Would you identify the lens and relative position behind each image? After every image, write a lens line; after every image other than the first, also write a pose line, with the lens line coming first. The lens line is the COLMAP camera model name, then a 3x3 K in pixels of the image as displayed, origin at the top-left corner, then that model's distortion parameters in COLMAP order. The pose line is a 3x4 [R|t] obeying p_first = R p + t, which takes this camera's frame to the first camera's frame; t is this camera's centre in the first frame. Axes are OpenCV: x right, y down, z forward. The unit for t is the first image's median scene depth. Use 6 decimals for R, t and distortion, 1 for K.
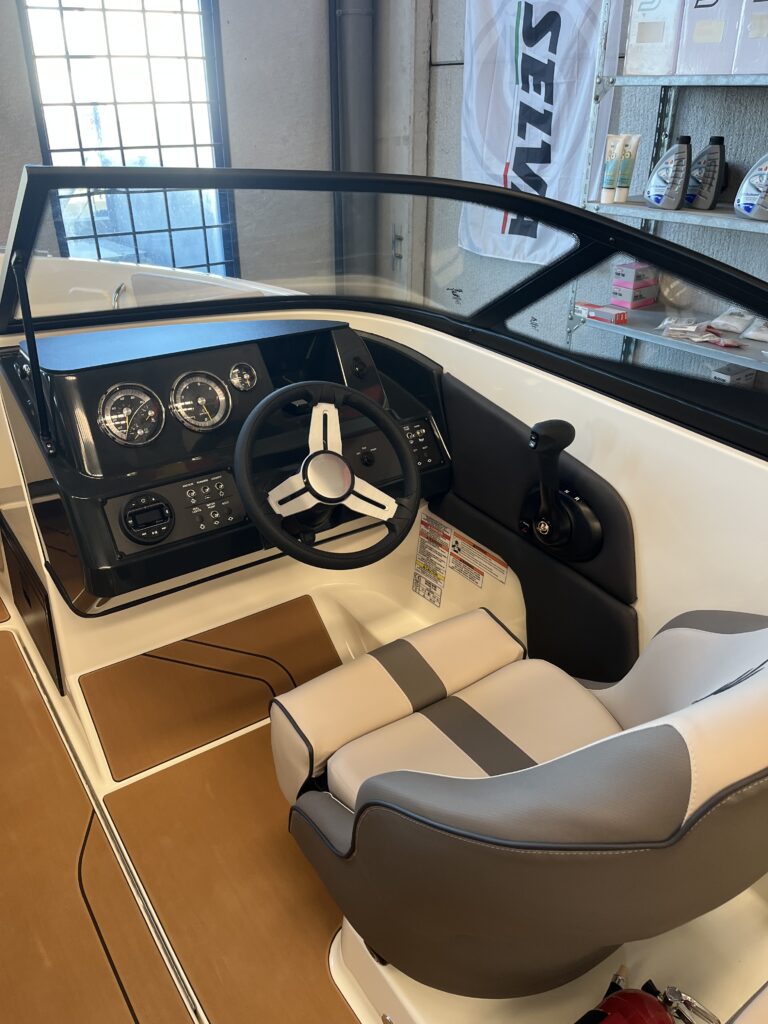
lens RADIAL K [[776.1, 0, 374.4], [0, 776.1, 518.0], [0, 0, 1]] dist [0.071042, -0.098565]
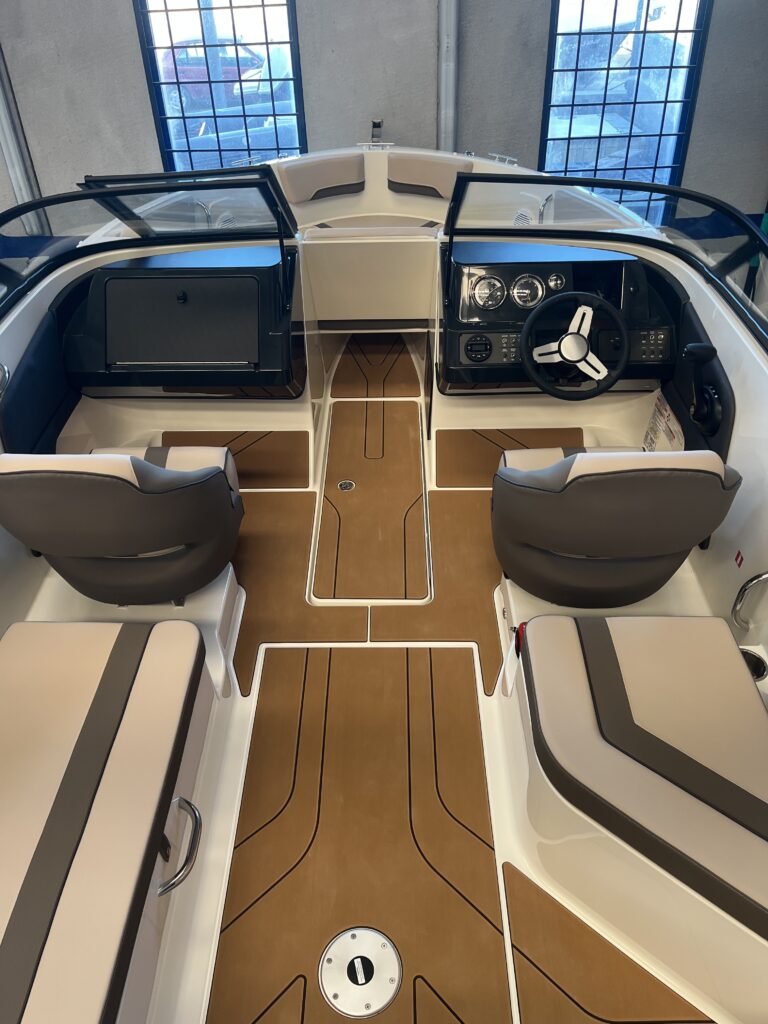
lens RADIAL K [[776.1, 0, 379.8], [0, 776.1, 514.7], [0, 0, 1]] dist [0.071042, -0.098565]
pose [[0.815202, 0.329192, -0.476527, 0.553200], [-0.248080, 0.941934, 0.226309, 0.012167], [0.523356, -0.066271, 0.849533, -0.781306]]
